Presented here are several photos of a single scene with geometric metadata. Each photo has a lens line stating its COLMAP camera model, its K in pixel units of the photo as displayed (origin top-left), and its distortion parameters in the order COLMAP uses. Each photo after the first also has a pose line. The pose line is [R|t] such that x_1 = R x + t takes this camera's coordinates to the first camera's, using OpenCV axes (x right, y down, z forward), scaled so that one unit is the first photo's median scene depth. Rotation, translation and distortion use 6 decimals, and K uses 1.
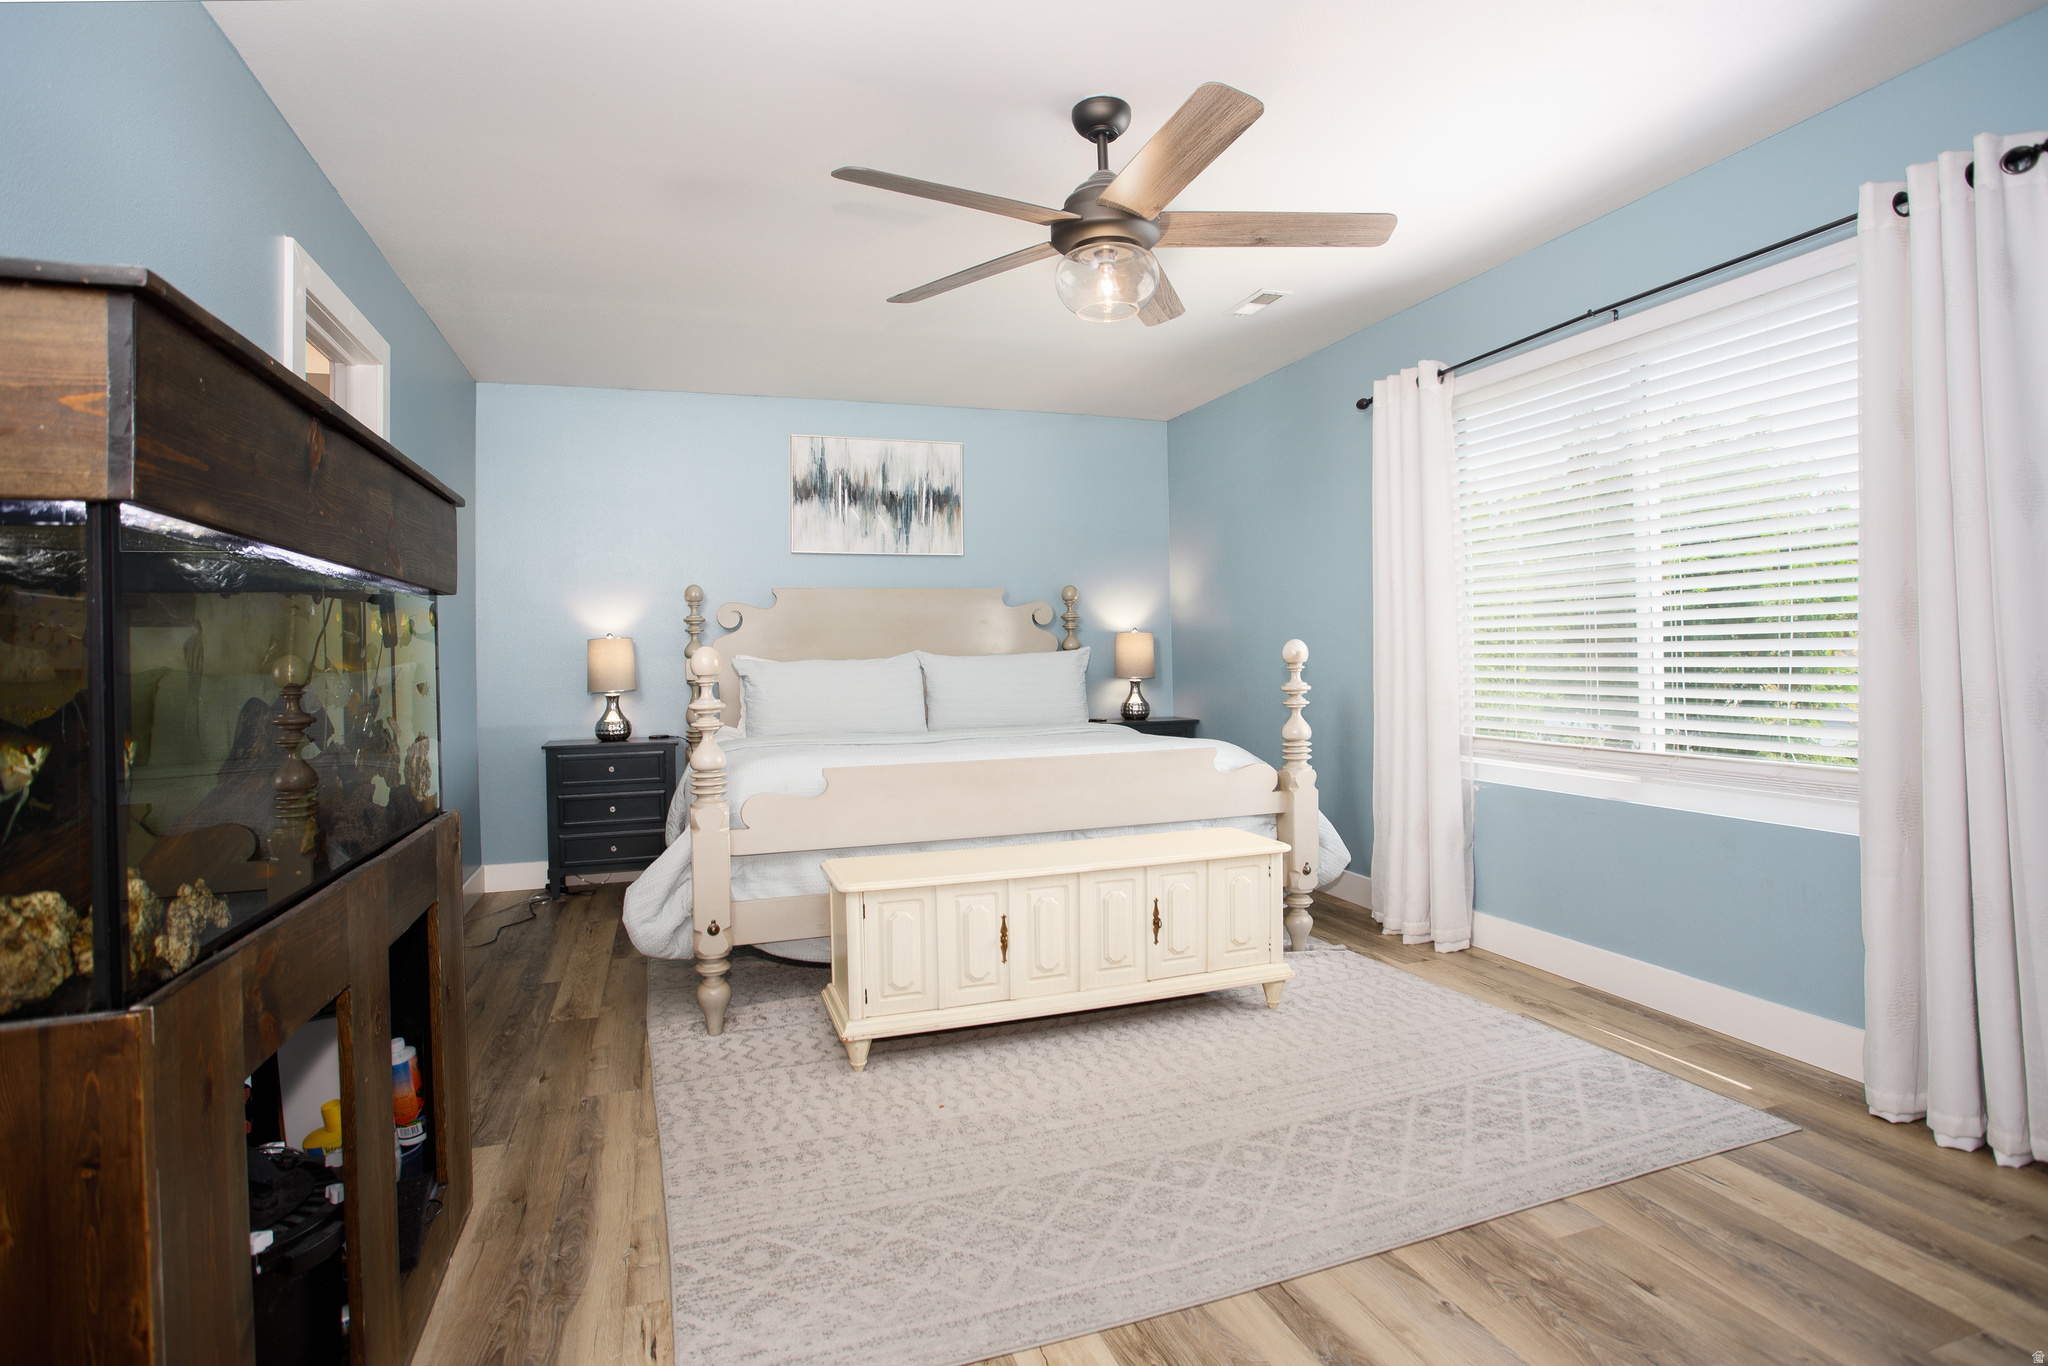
lens RADIAL K [[1028.0, 0, 1026.8], [0, 1028.0, 643.8], [0, 0, 1]] dist [-0.077835, 0.031093]
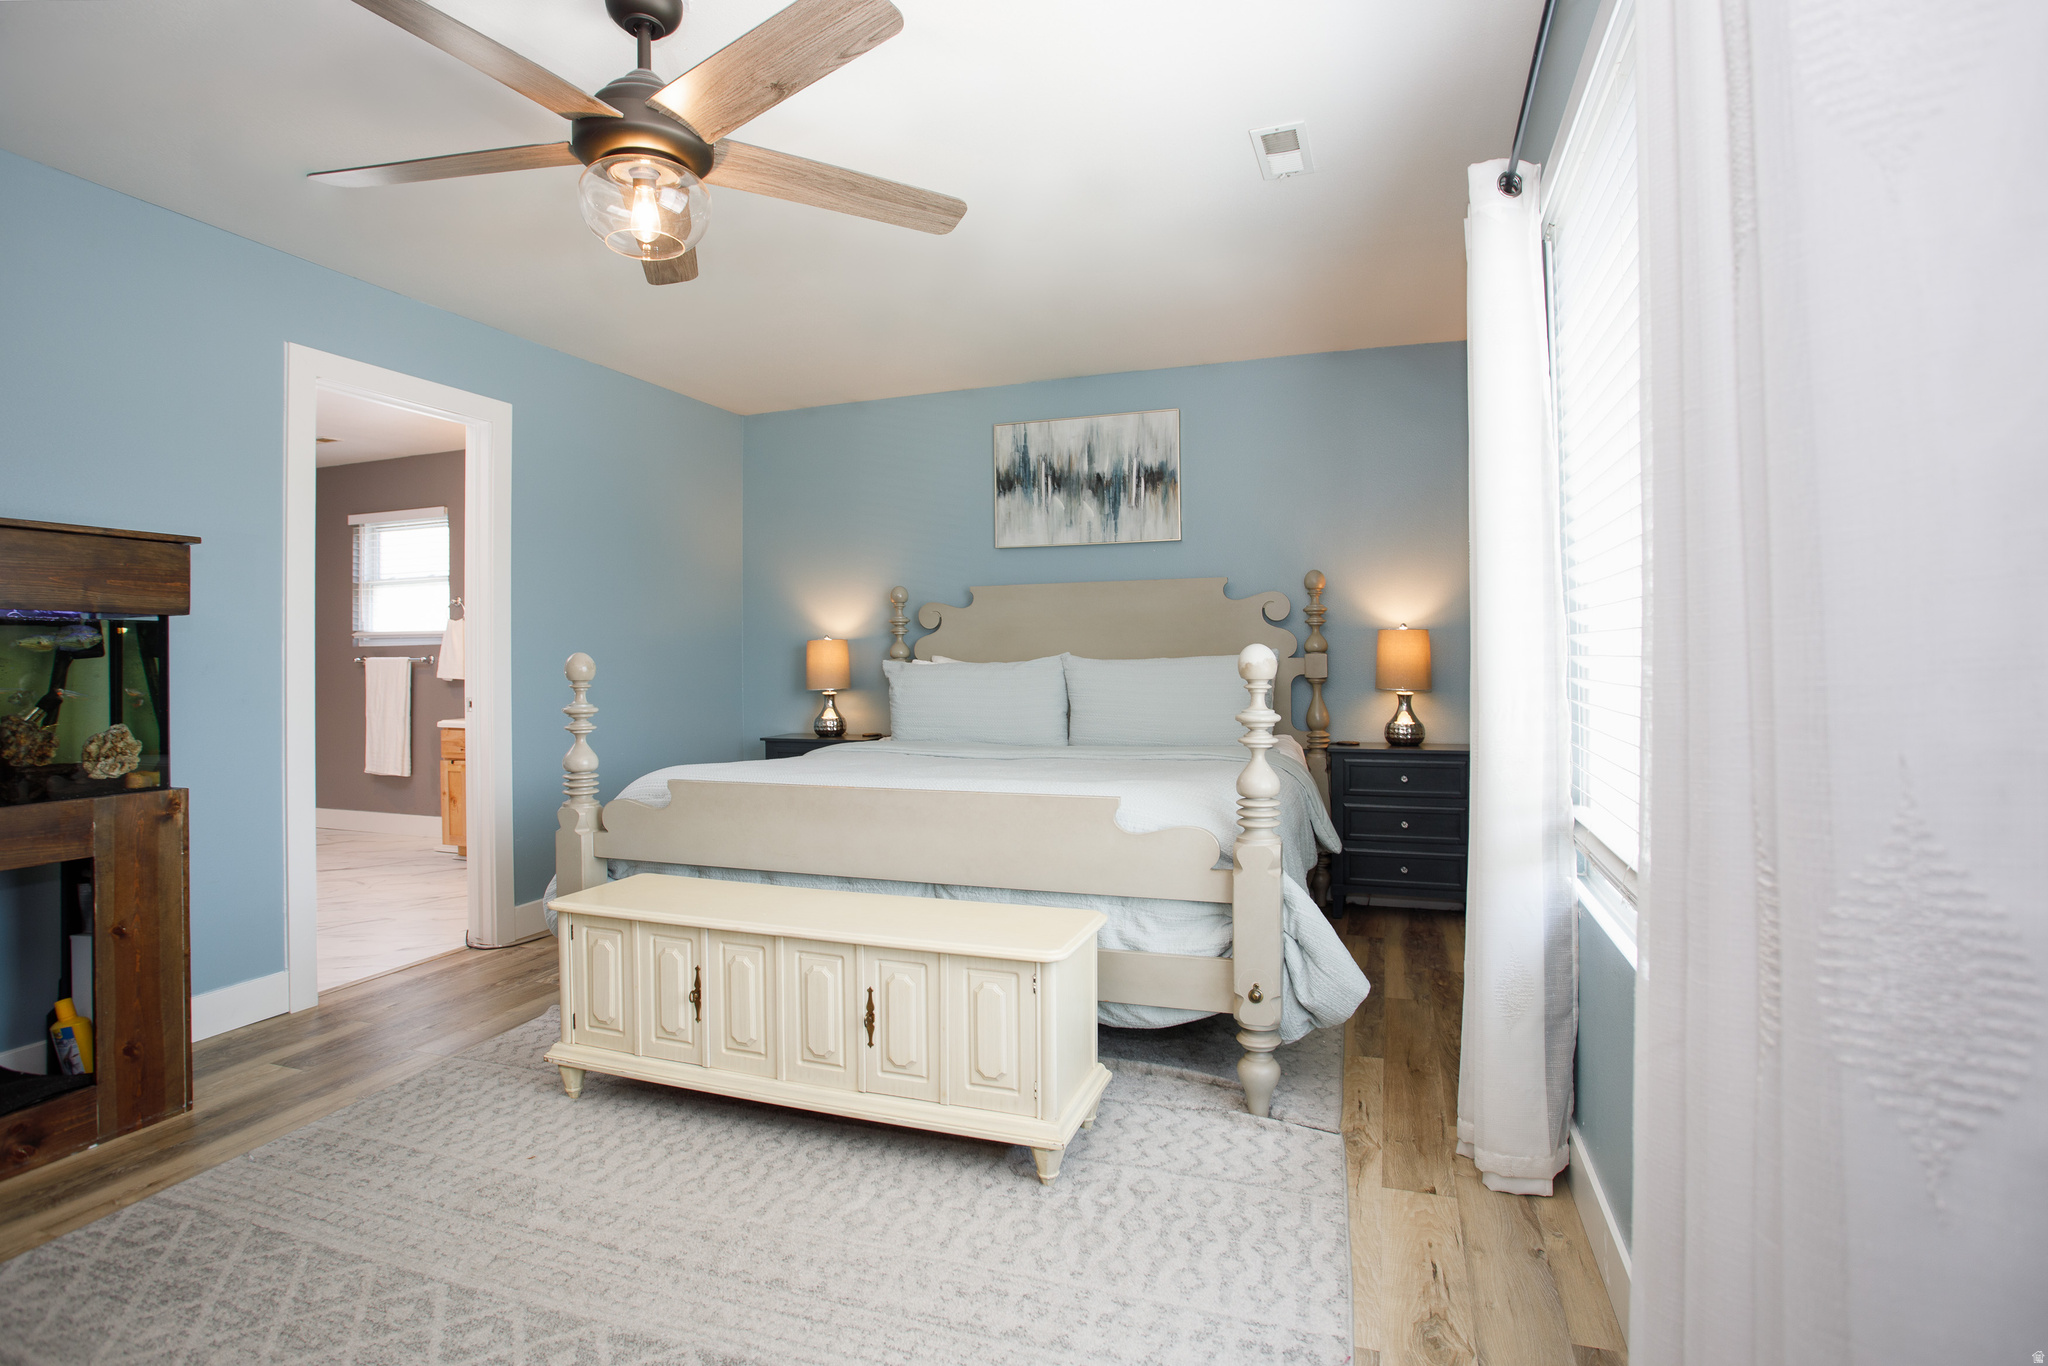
lens RADIAL K [[1028.0, 0, 1026.8], [0, 1028.0, 643.8], [0, 0, 1]] dist [-0.077835, 0.031093]
pose [[0.777690, 0.001668, -0.628646, 0.429038], [0.002890, 0.999976, 0.006229, -0.007053], [0.628641, -0.006661, 0.777667, 0.300649]]
